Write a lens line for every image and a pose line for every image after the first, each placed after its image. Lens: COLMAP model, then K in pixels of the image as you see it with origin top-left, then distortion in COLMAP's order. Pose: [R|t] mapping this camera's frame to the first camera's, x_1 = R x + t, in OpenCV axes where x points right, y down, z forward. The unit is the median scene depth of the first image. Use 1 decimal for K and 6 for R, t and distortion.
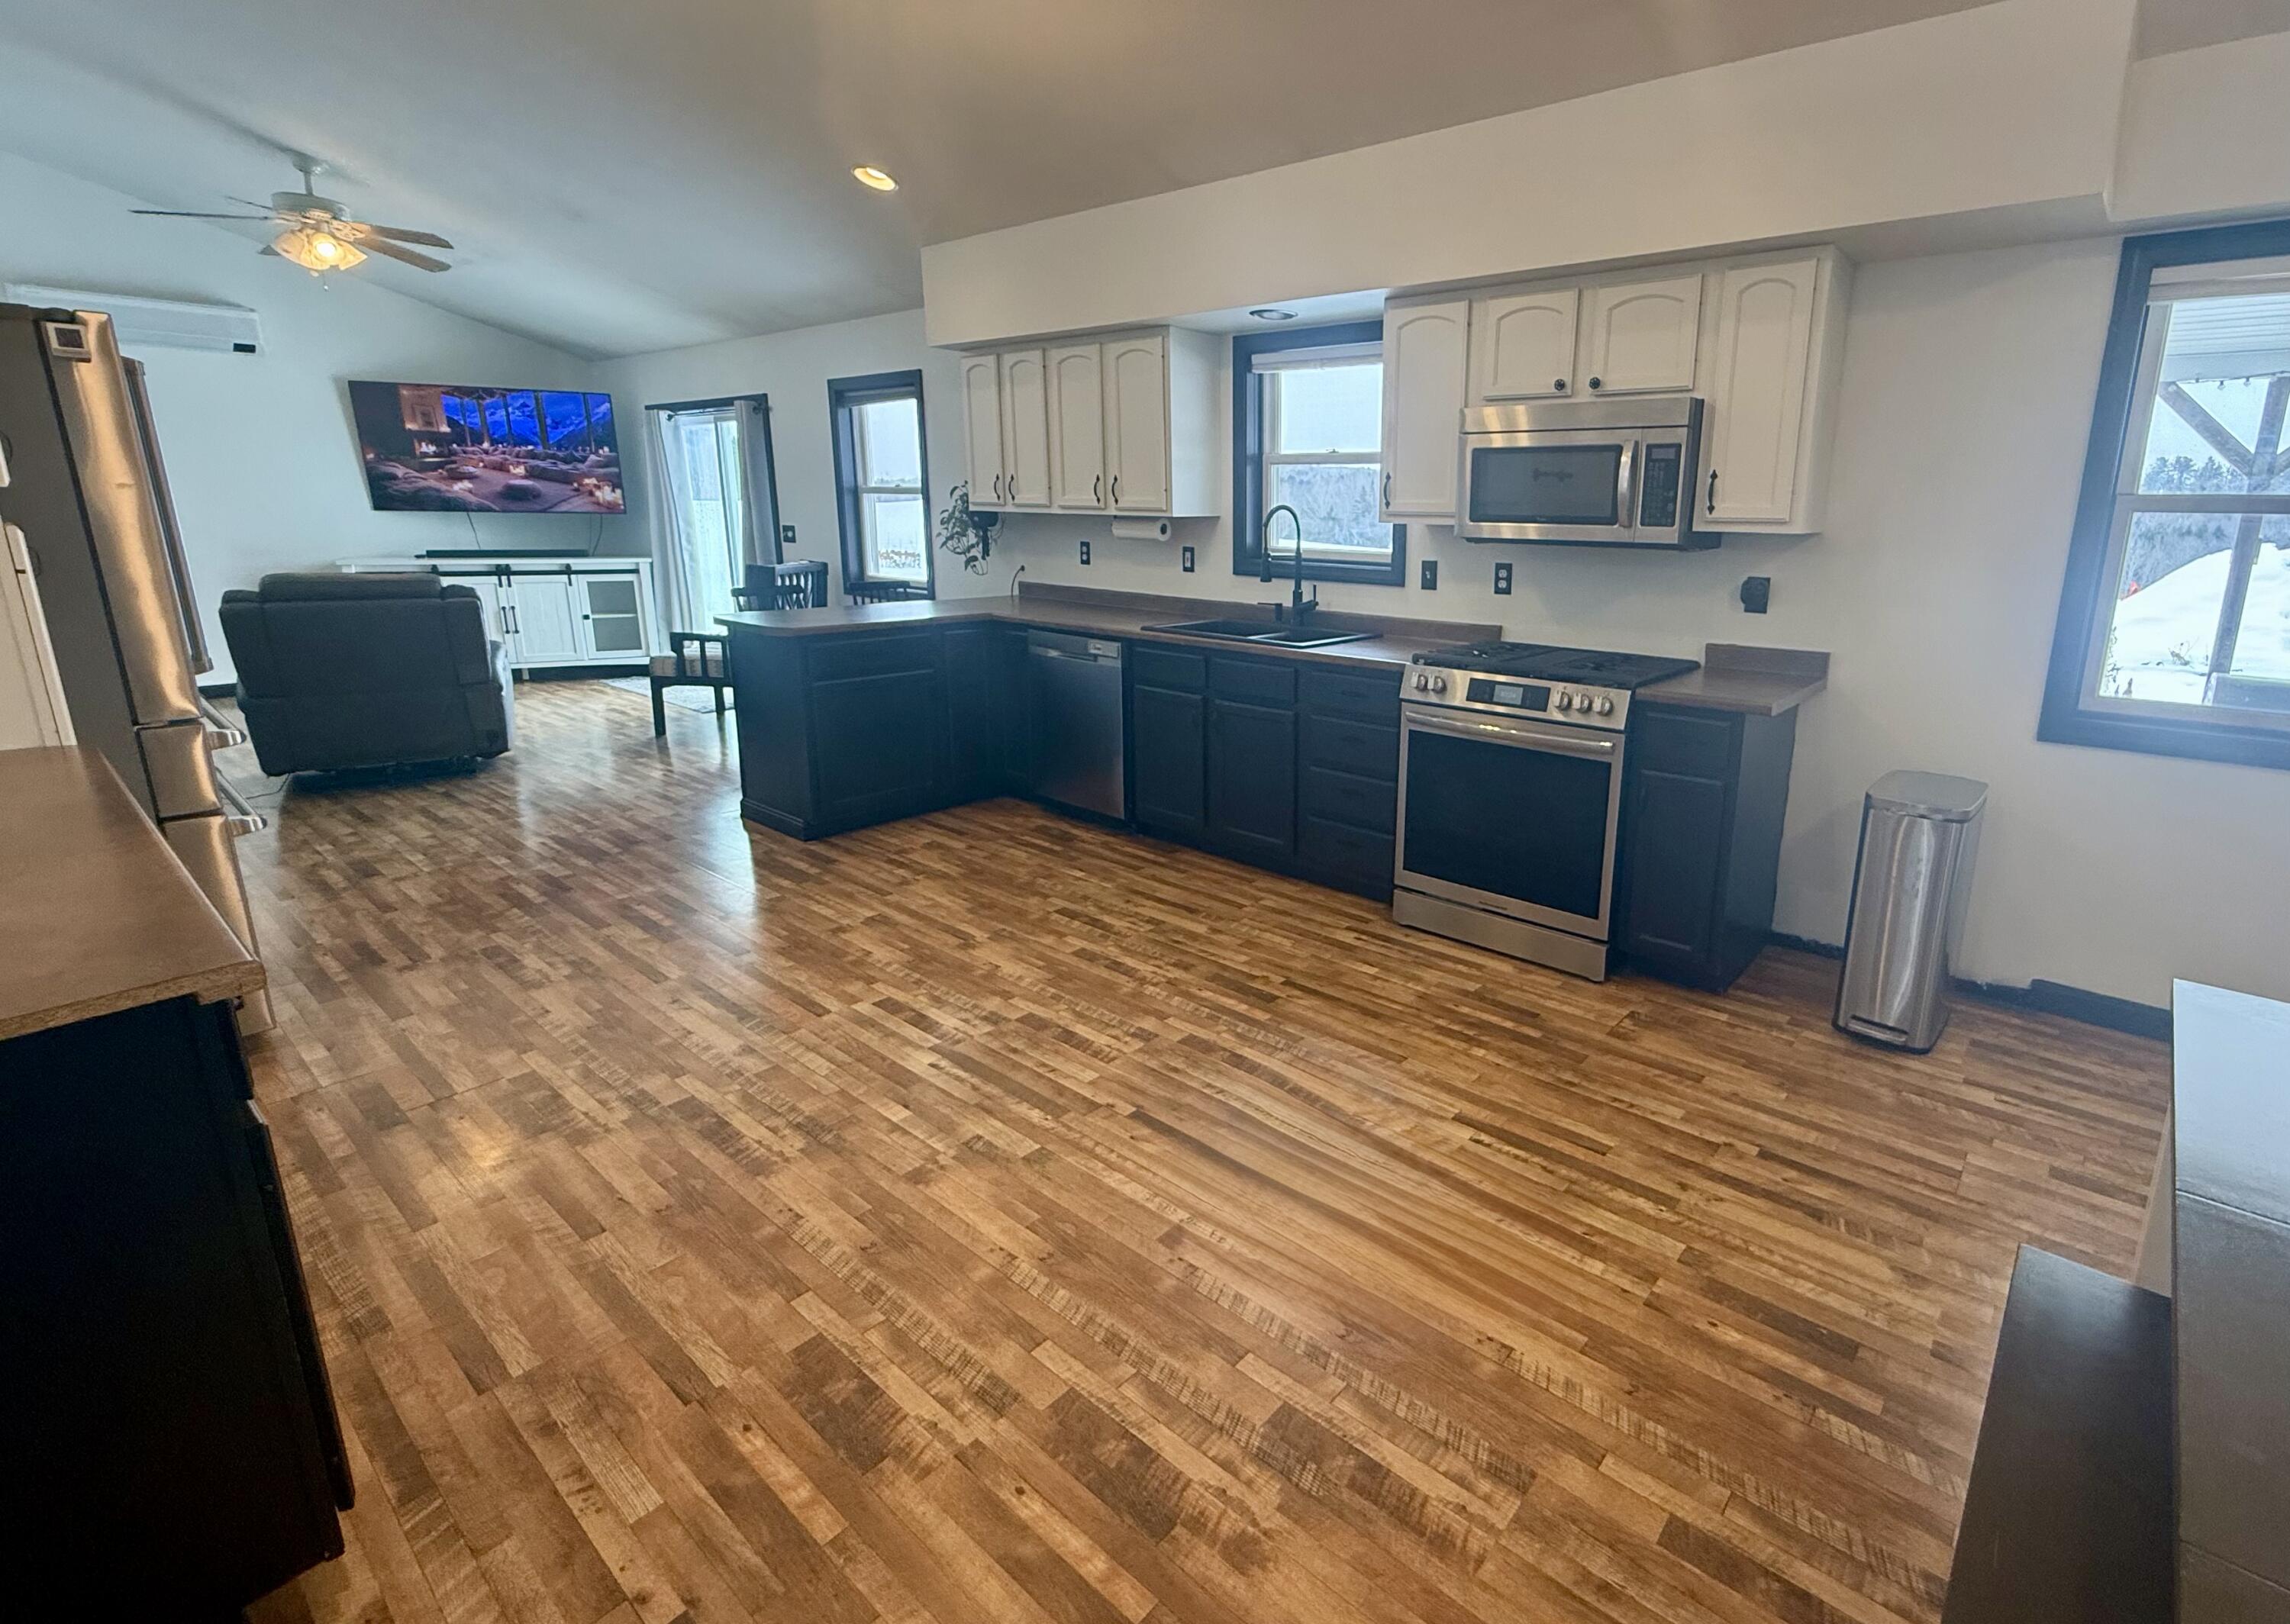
lens RADIAL K [[1049.3, 0, 1318.4], [0, 1049.3, 746.7], [0, 0, 1]] dist [-0.000791, -0.000354]
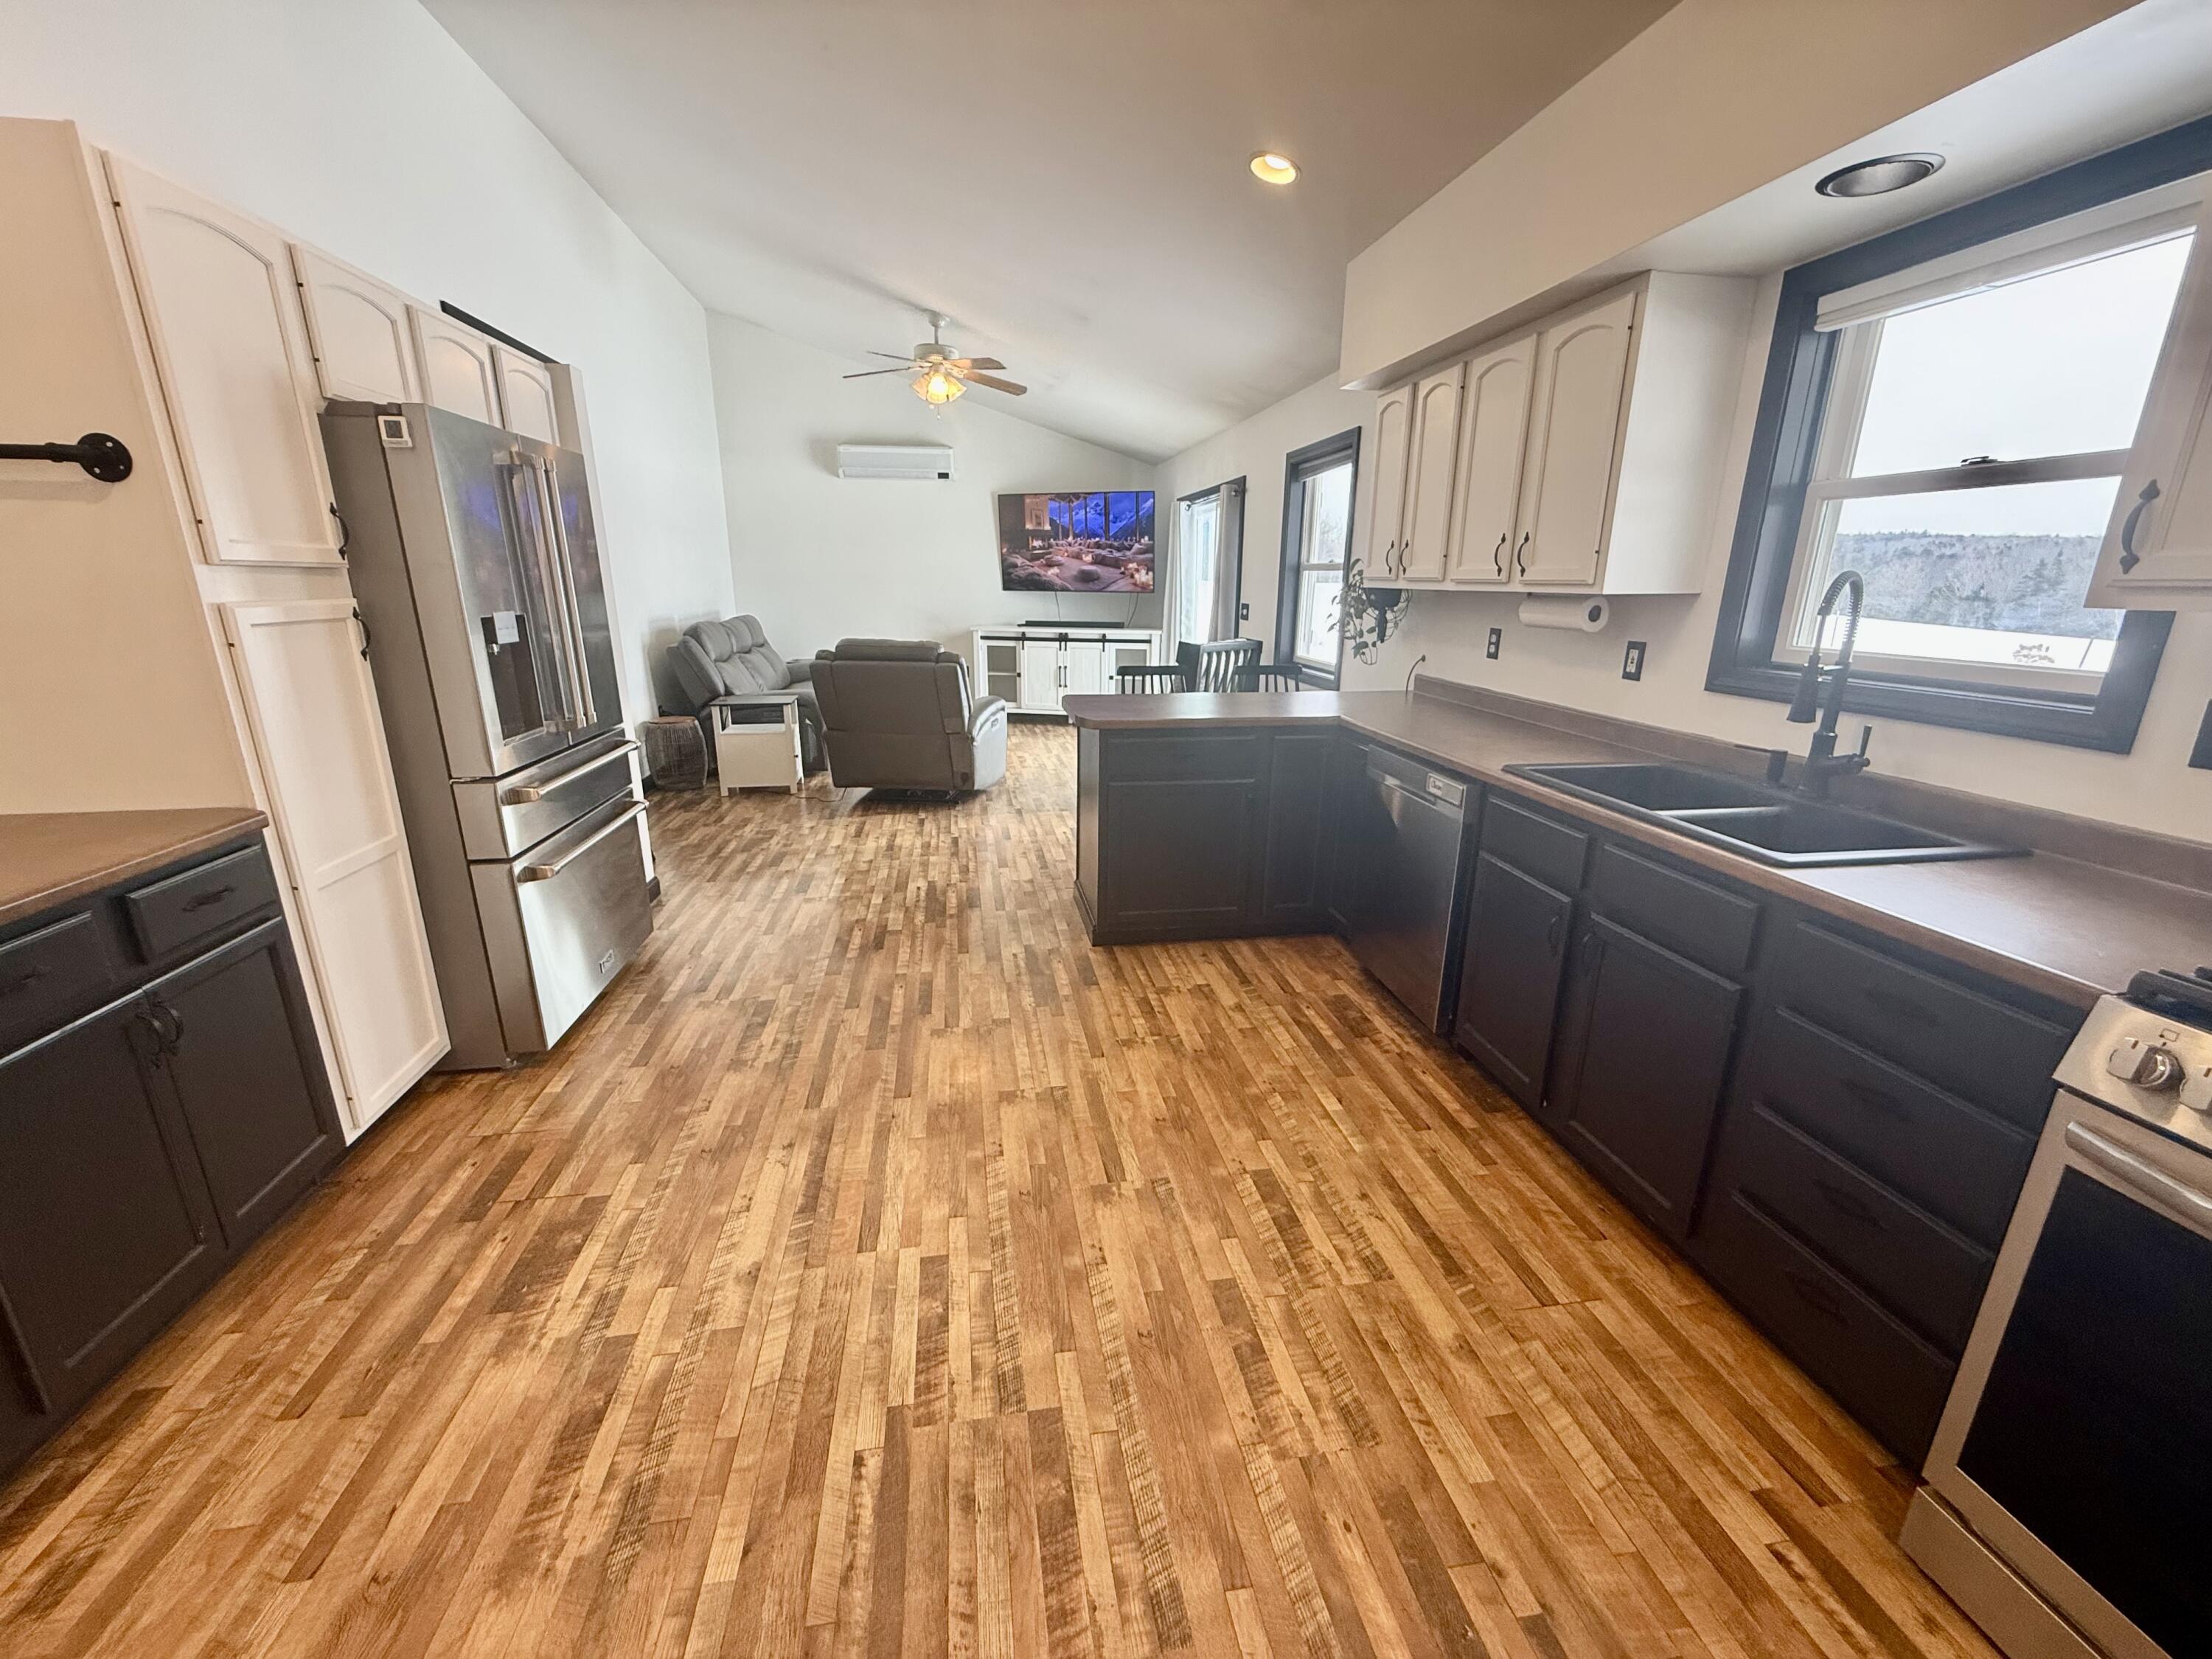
lens RADIAL K [[881.4, 0, 1102.7], [0, 881.4, 829.6], [0, 0, 1]] dist [-0.000132, 0.000167]
pose [[0.728450, 0.175673, -0.662193, 0.022895], [-0.146960, 0.984134, 0.099416, -0.116571], [0.669152, 0.024897, 0.742709, 0.538394]]
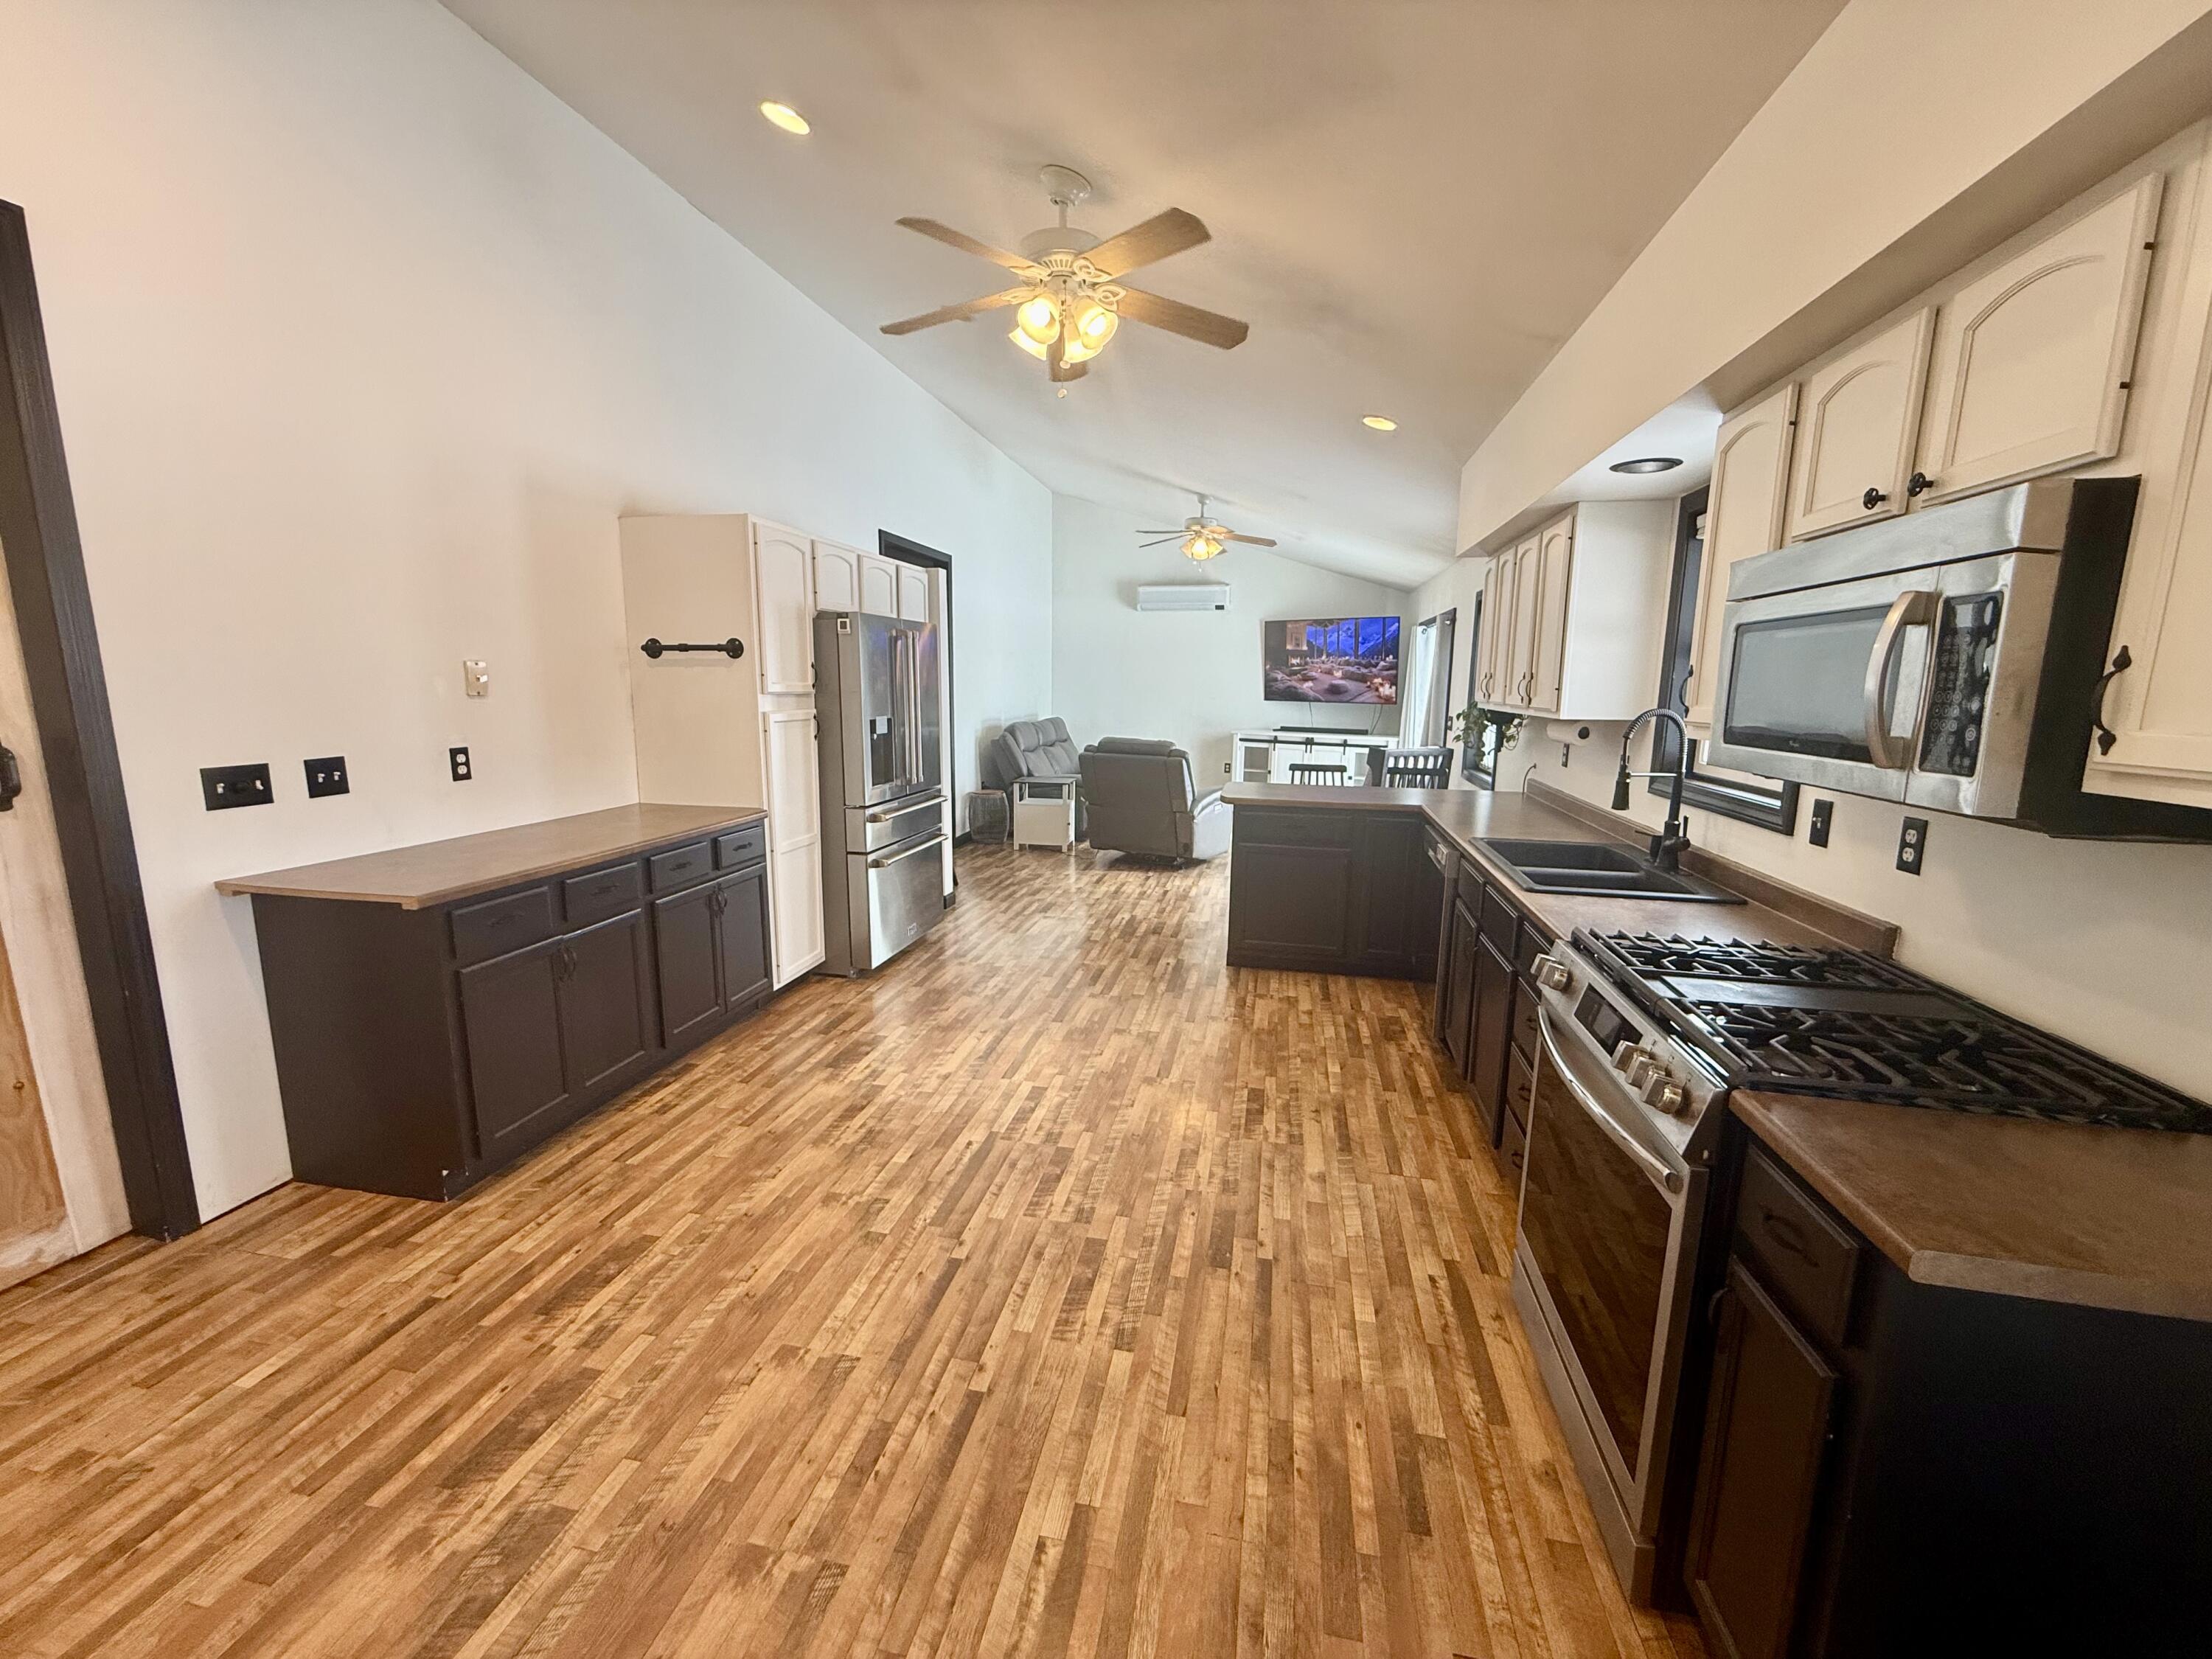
lens RADIAL K [[881.4, 0, 1104.9], [0, 881.4, 827.7], [0, 0, 1]] dist [-0.000132, 0.000167]
pose [[0.438362, 0.136818, -0.888324, 0.463870], [-0.204324, 0.977639, 0.049746, -0.120022], [0.875266, 0.159699, 0.456514, 0.465082]]
